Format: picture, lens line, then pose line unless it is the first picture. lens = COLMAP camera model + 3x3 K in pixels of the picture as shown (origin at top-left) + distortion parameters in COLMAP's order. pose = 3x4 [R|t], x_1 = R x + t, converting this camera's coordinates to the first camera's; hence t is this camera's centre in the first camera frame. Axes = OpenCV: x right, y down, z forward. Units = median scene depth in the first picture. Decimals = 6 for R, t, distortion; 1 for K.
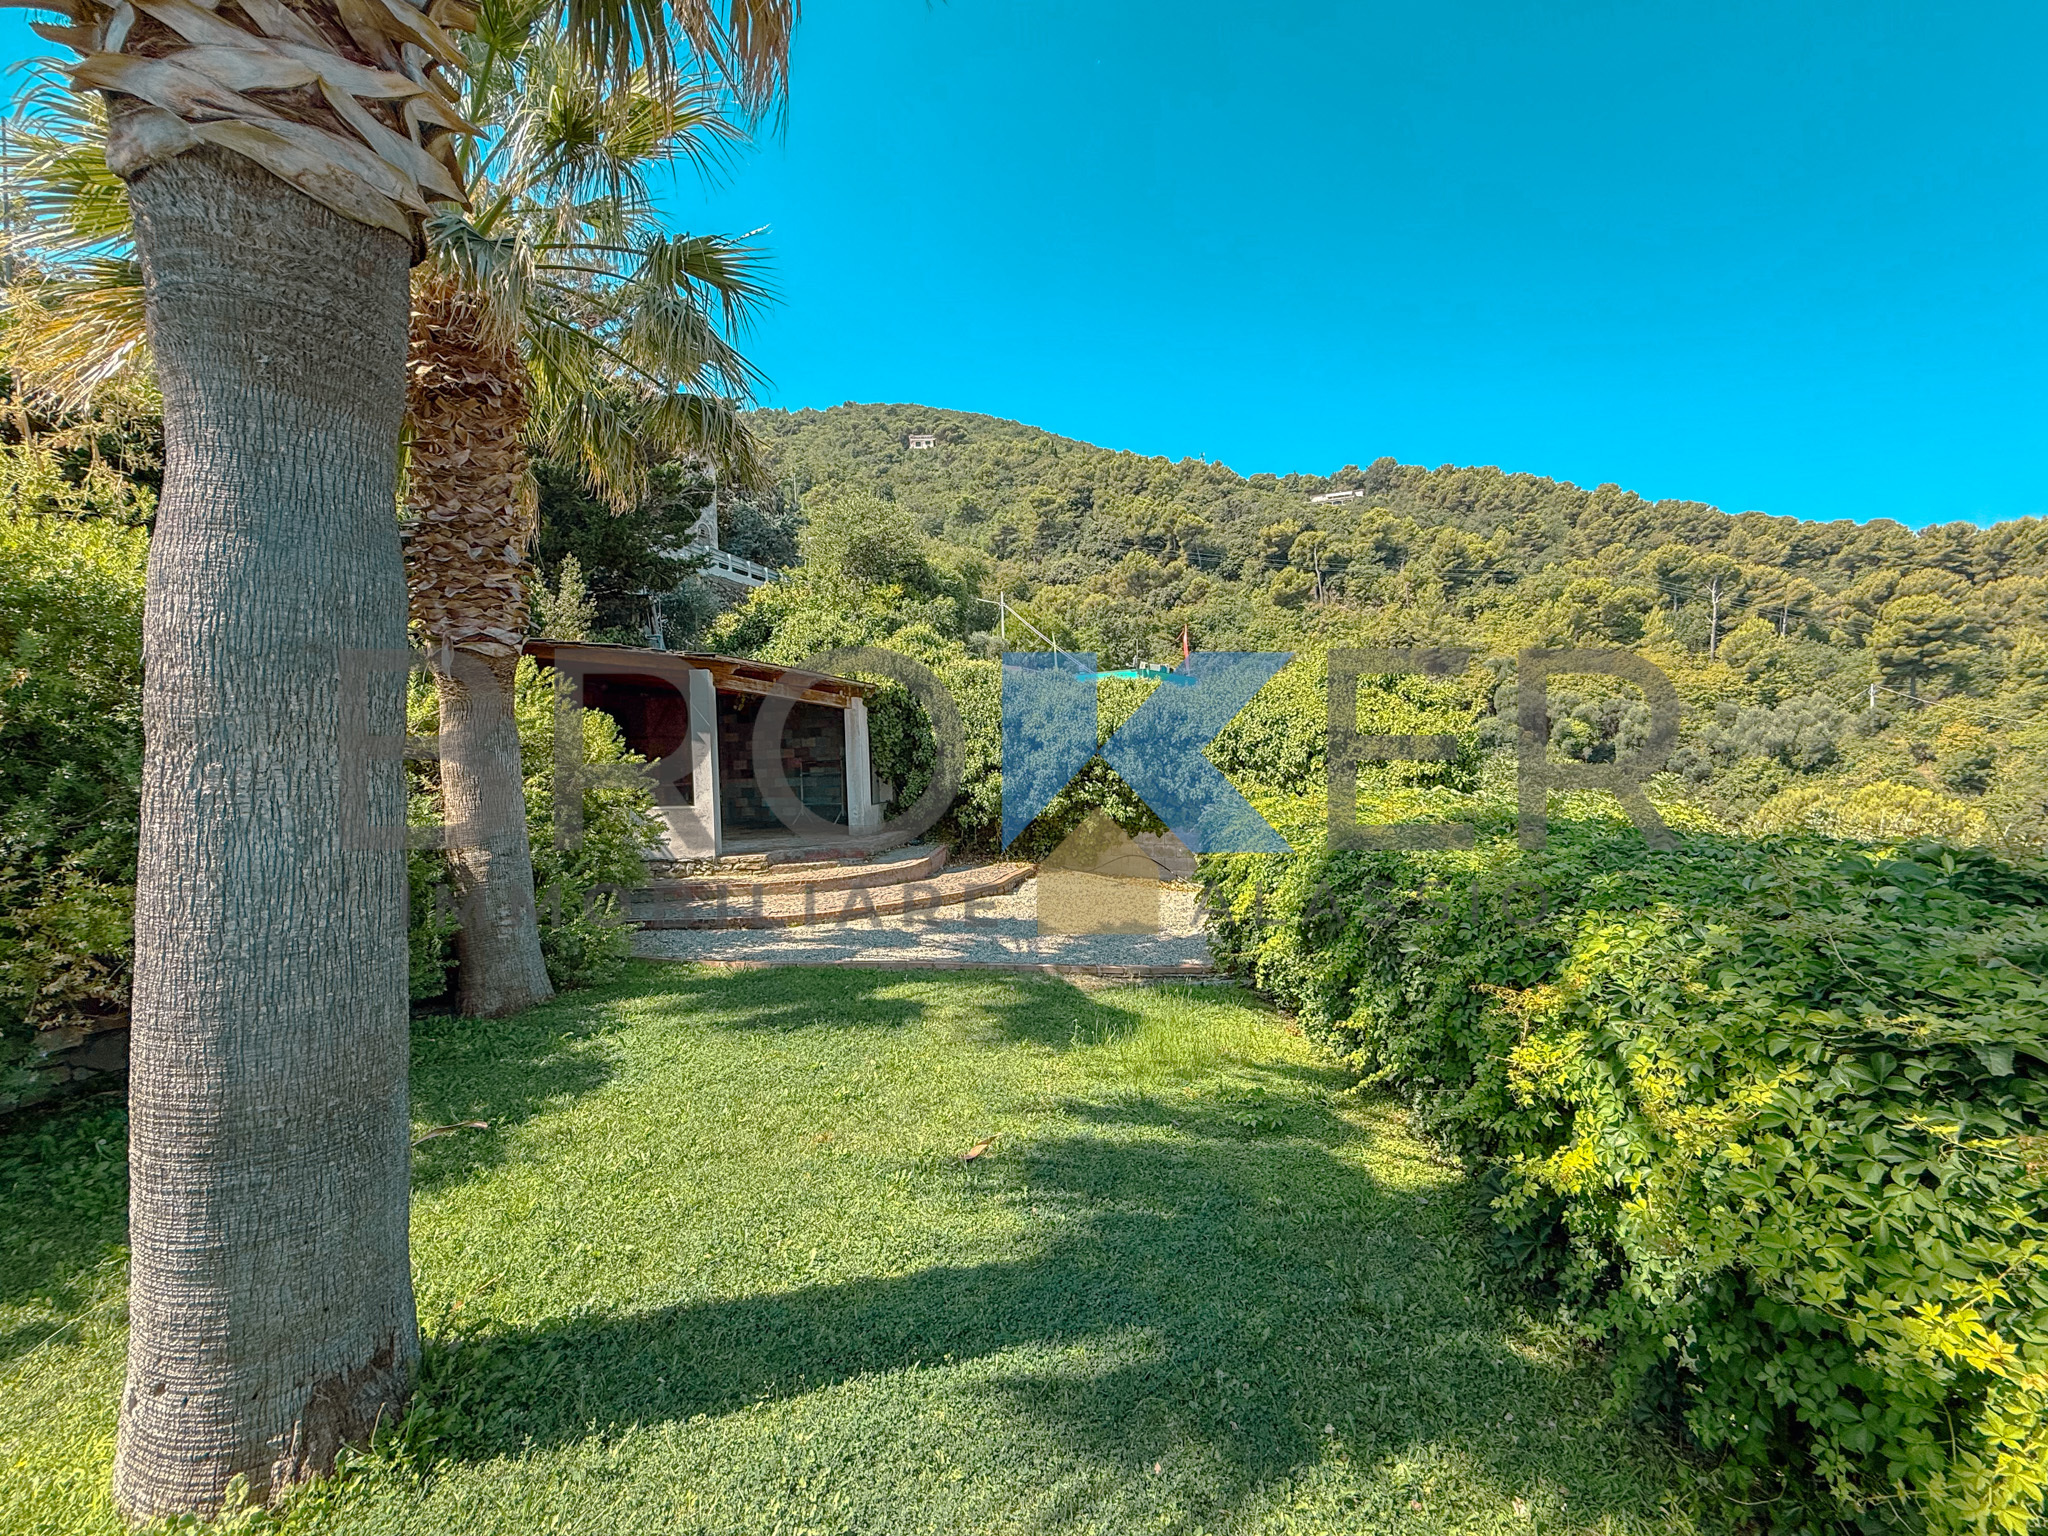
lens RADIAL K [[852.4, 0, 1021.2], [0, 852.4, 773.8], [0, 0, 1]] dist [-0.000842, 0.000218]
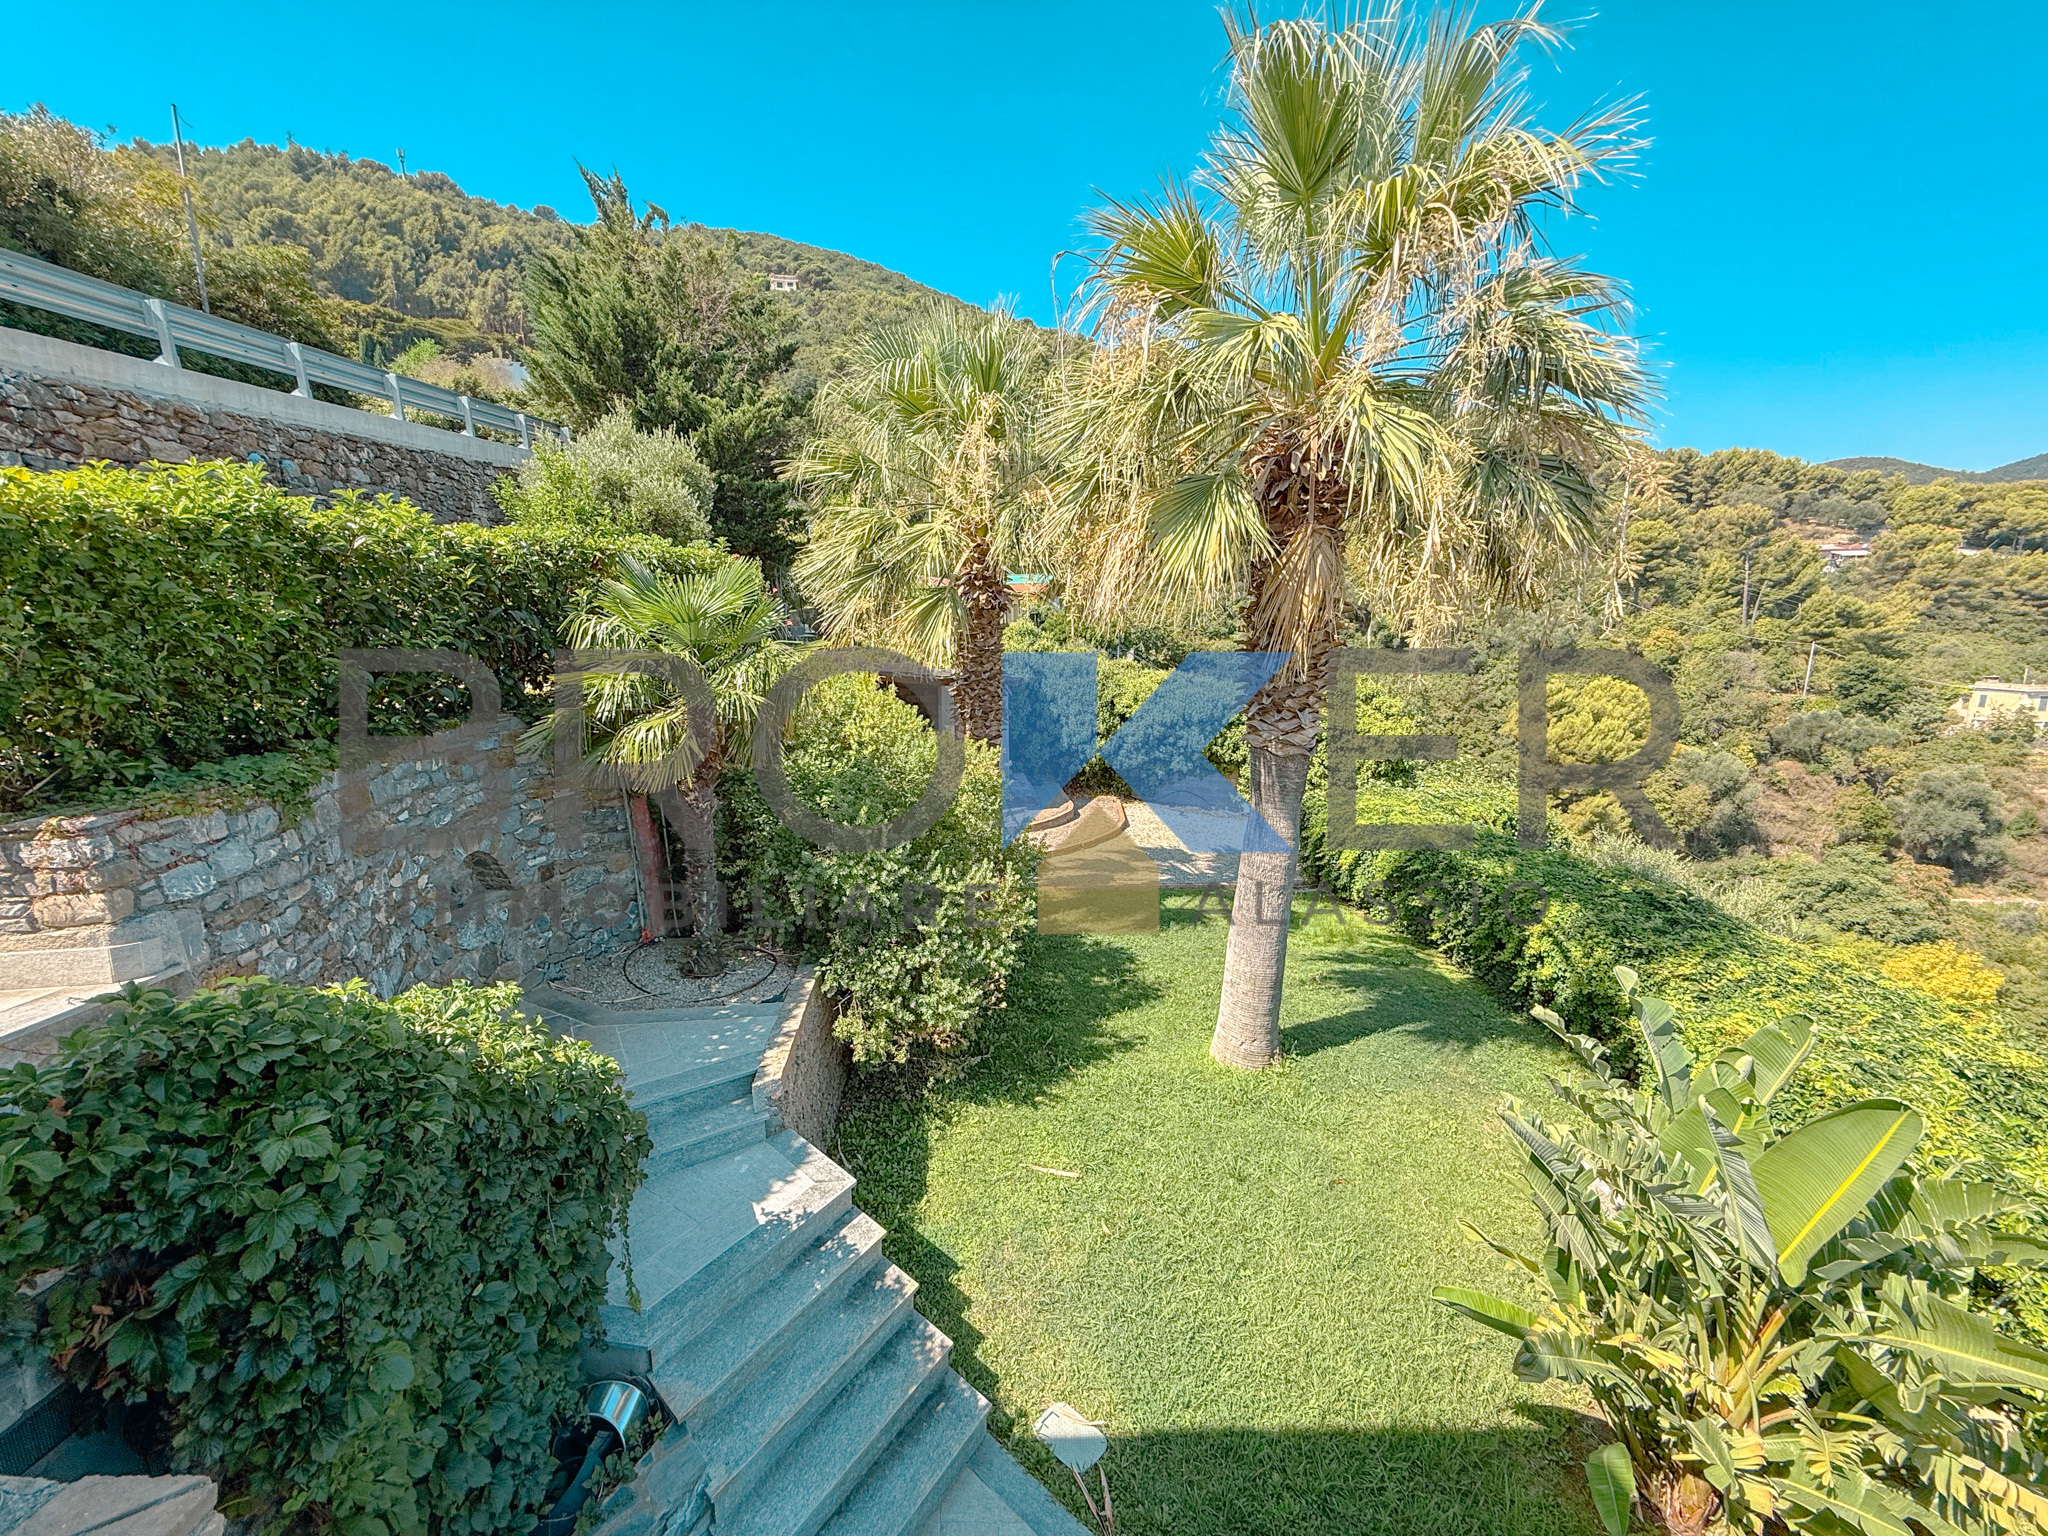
lens RADIAL K [[817.2, 0, 1013.7], [0, 817.2, 771.1], [0, 0, 1]] dist [-0.000225, -0.000052]
pose [[0.985060, -0.008023, 0.172023, -0.056387], [-0.021236, 0.985631, 0.167572, -0.024057], [-0.170895, -0.168721, 0.970736, -0.048134]]
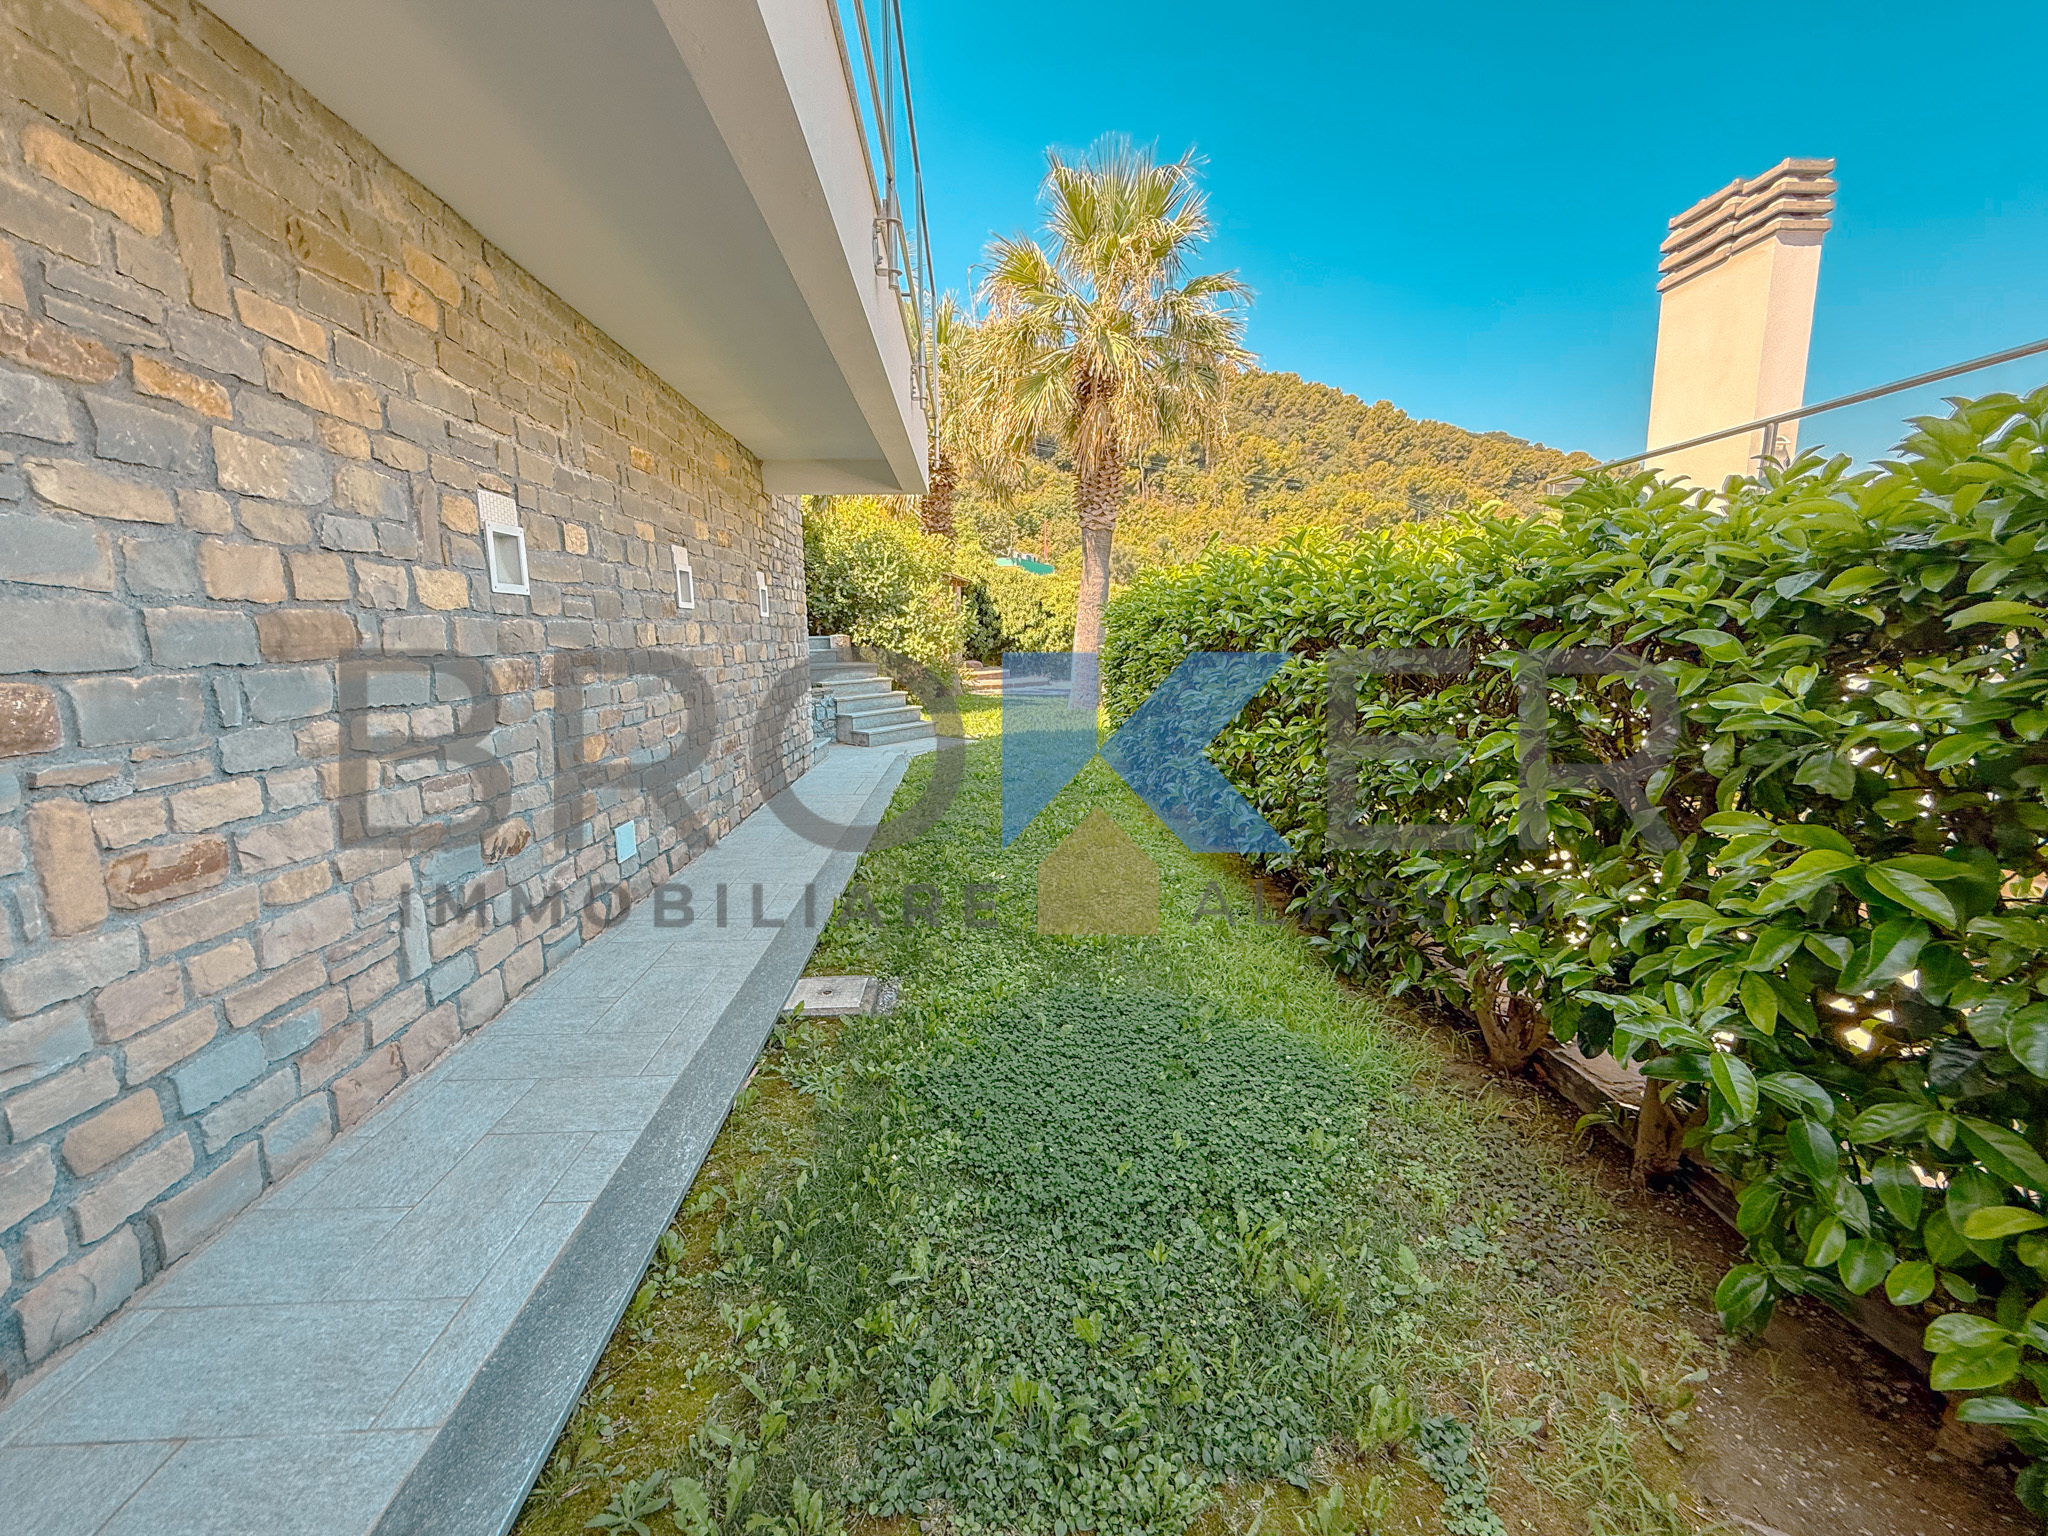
lens RADIAL K [[857.5, 0, 1013.9], [0, 857.5, 776.5], [0, 0, 1]] dist [-0.001102, -0.000152]
pose [[0.977676, -0.009758, 0.209892, -0.064448], [-0.020265, 0.989885, 0.140417, 0.007721], [-0.209139, -0.141536, 0.967589, -0.124519]]
